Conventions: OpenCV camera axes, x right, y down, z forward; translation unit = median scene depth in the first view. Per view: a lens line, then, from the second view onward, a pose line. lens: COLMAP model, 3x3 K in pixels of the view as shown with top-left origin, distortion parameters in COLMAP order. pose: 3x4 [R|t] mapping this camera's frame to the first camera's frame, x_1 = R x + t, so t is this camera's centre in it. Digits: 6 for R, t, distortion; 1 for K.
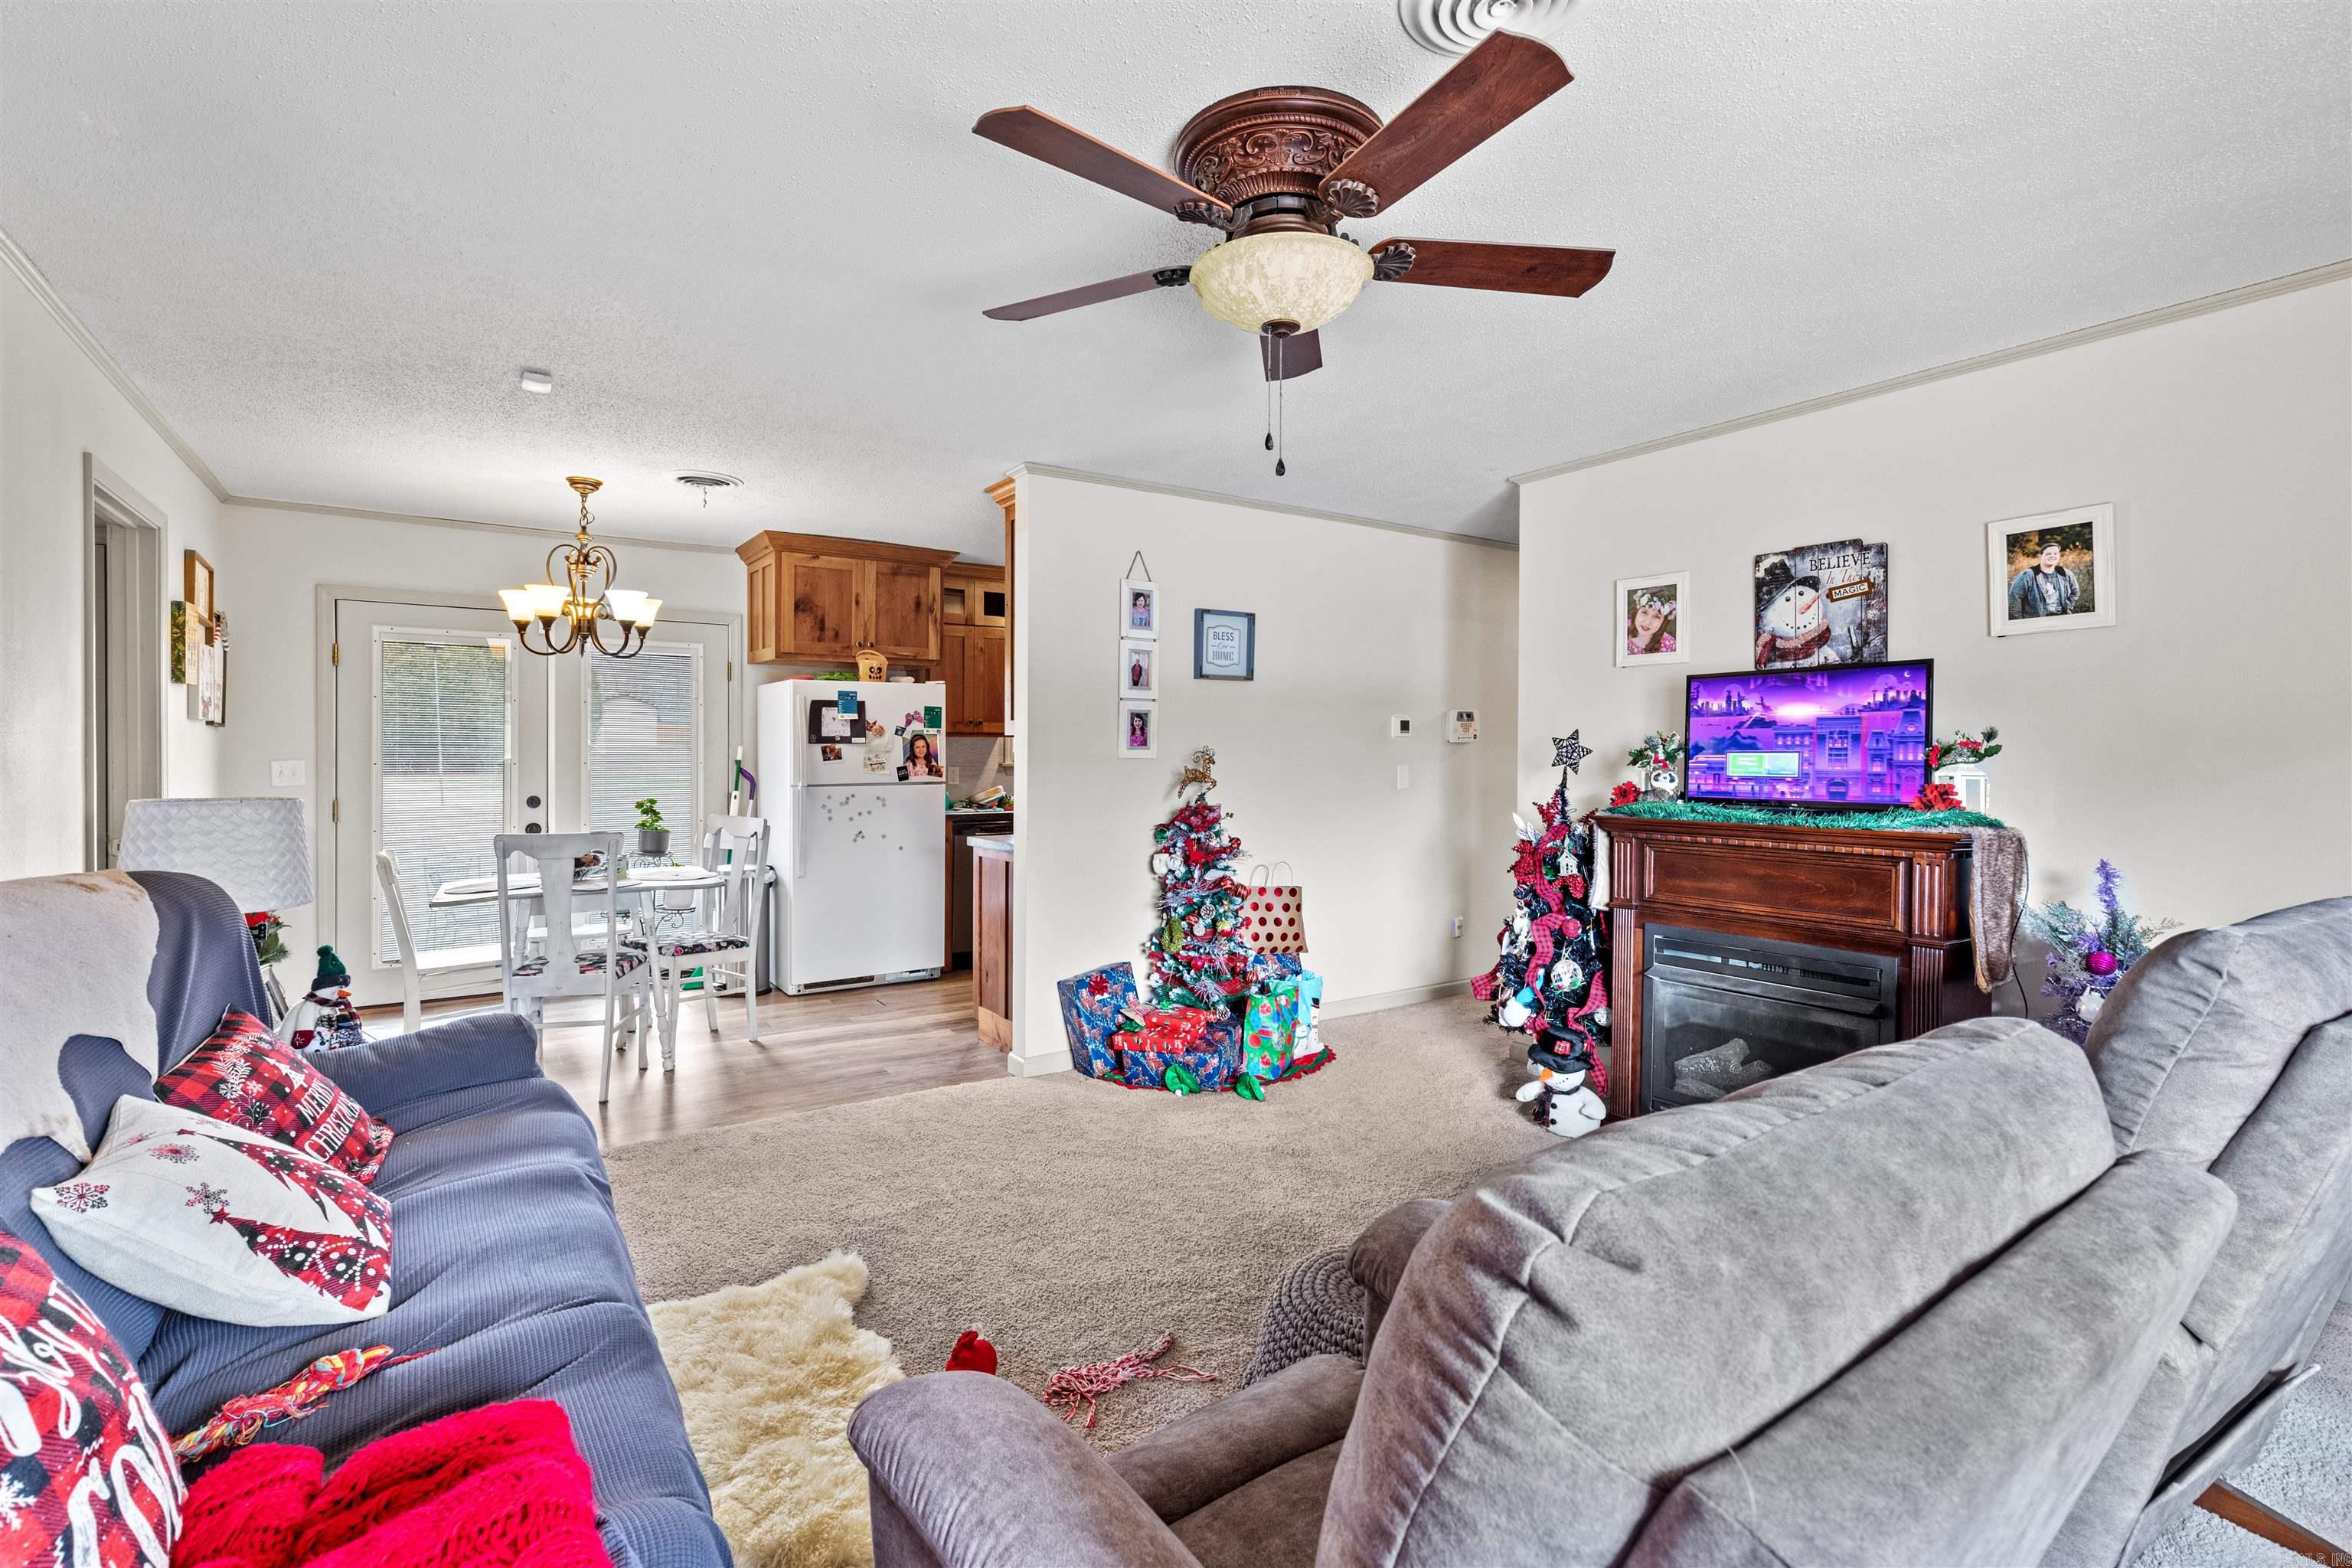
lens RADIAL K [[1055.1, 0, 1180.1], [0, 1055.1, 758.1], [0, 0, 1]] dist [-0.000878, -0.000097]
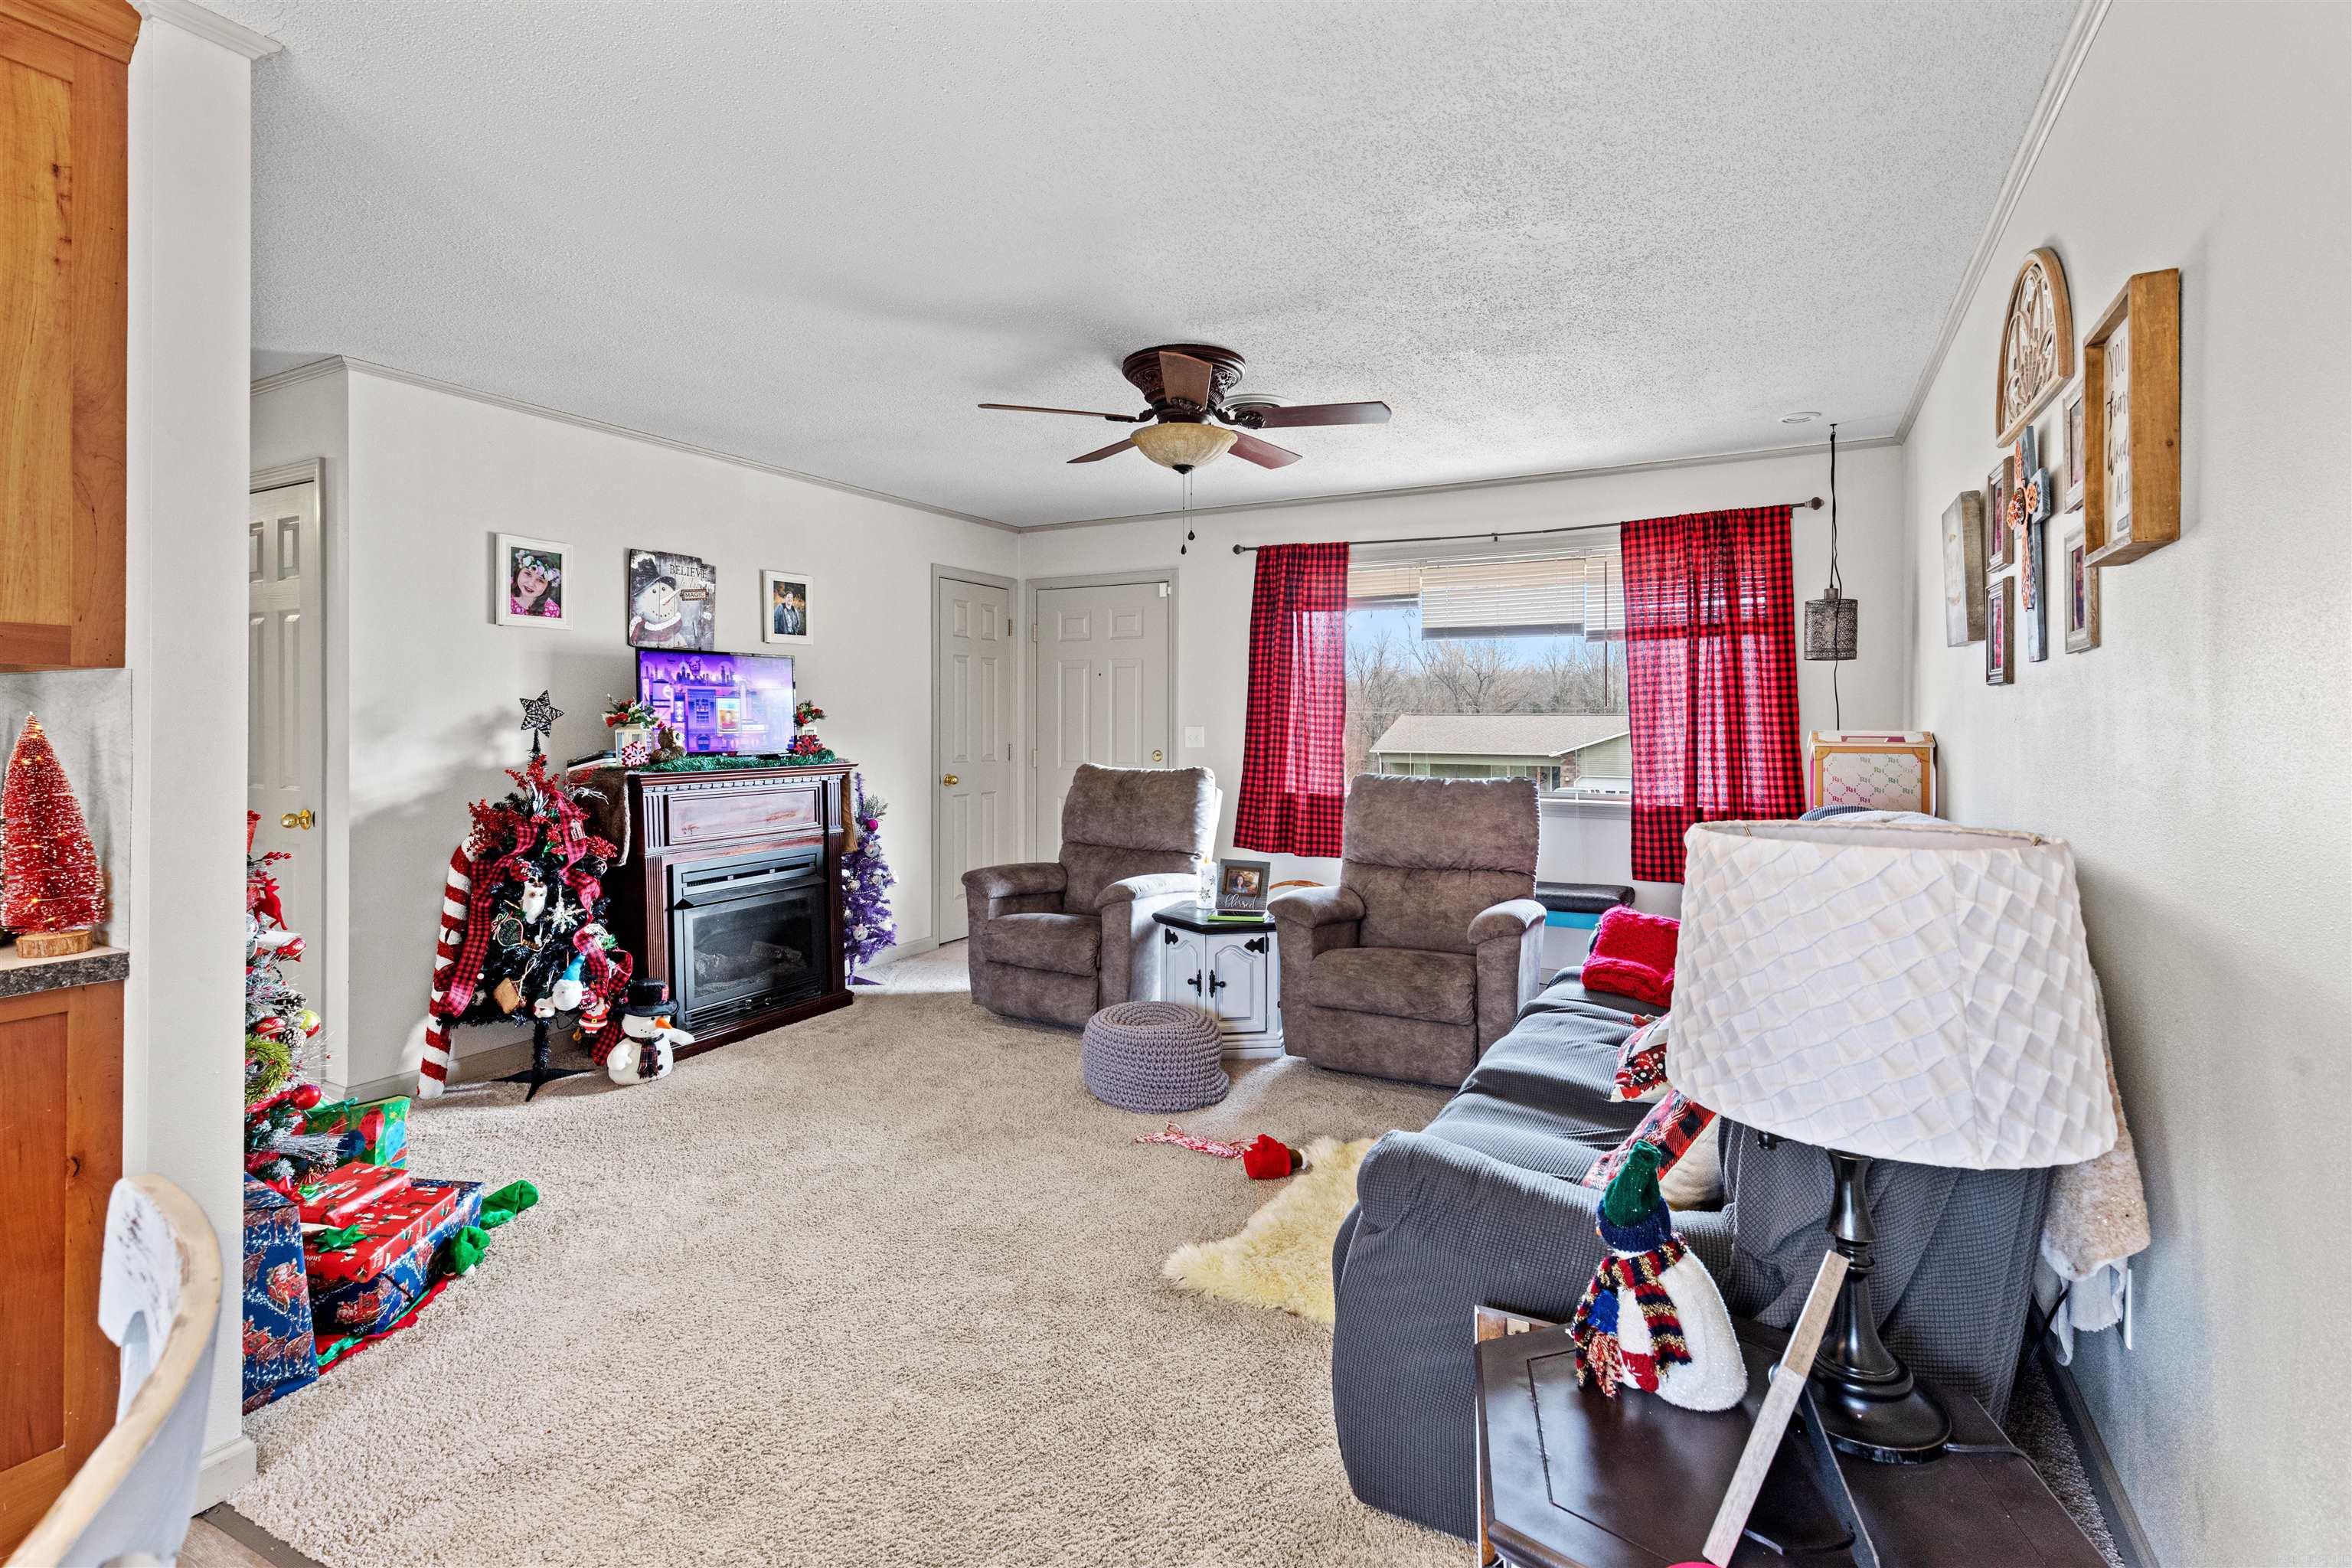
lens RADIAL K [[1090.6, 0, 1192.3], [0, 1090.6, 725.5], [0, 0, 1]] dist [0.000297, 0.003674]
pose [[-0.459180, -0.008113, 0.888306, -0.661006], [0.001790, 0.999948, 0.010058, -0.003977], [-0.888342, 0.006209, -0.459141, 0.799281]]
